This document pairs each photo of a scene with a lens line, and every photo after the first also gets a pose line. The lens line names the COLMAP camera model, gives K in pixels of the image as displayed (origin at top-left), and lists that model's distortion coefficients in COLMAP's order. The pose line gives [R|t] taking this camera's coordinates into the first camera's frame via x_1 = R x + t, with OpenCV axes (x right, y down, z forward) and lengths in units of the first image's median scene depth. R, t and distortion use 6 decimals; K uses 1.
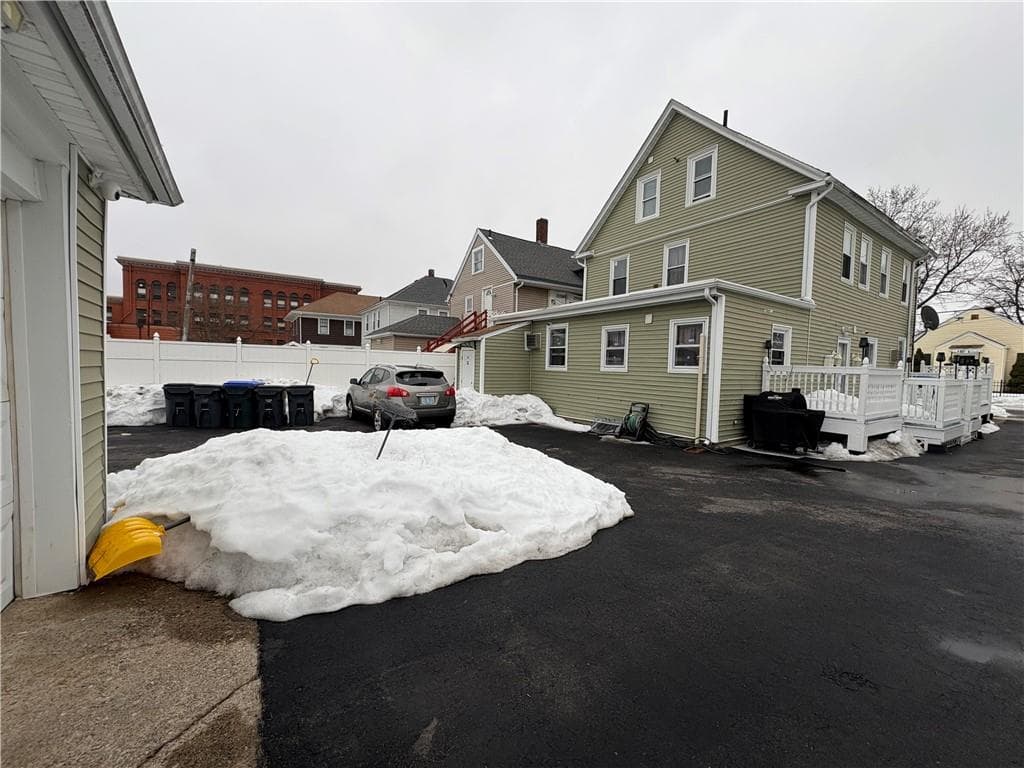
lens RADIAL K [[401.5, 0, 514.7], [0, 401.5, 384.2], [0, 0, 1]] dist [0.001160, 0.000244]
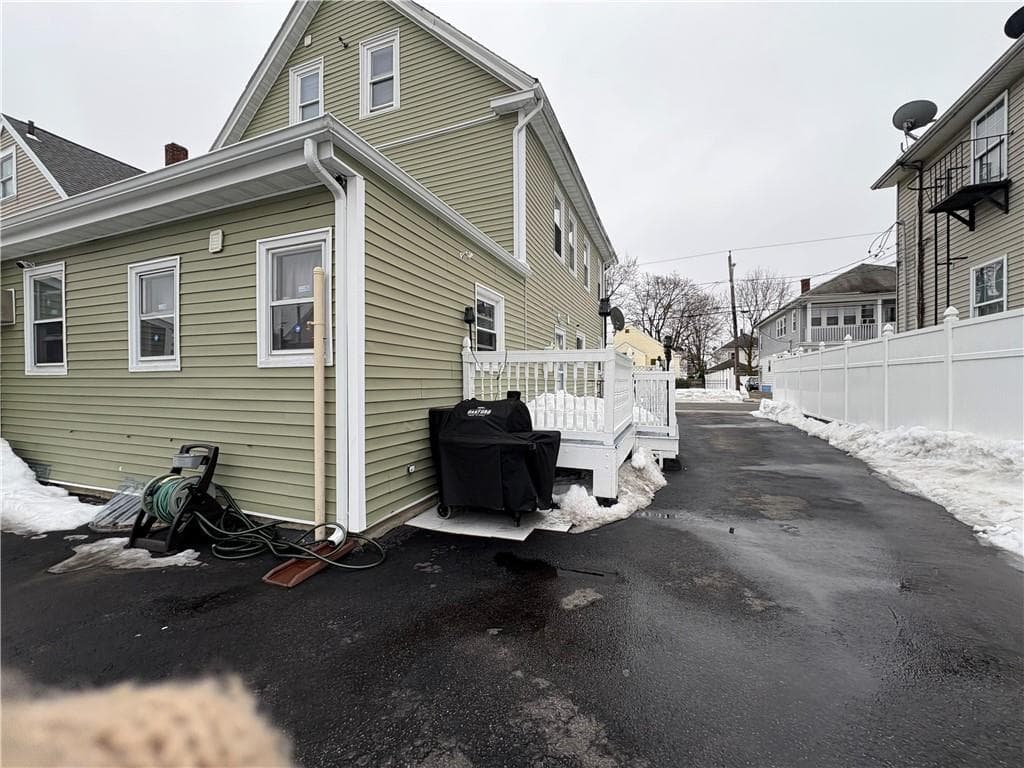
lens RADIAL K [[405.4, 0, 510.1], [0, 405.4, 382.5], [0, 0, 1]] dist [0.000902, 0.000440]
pose [[0.826430, -0.031331, 0.562168, 0.362438], [0.050713, 0.998534, -0.018902, 0.007964], [-0.560751, 0.044130, 0.826807, 0.511707]]
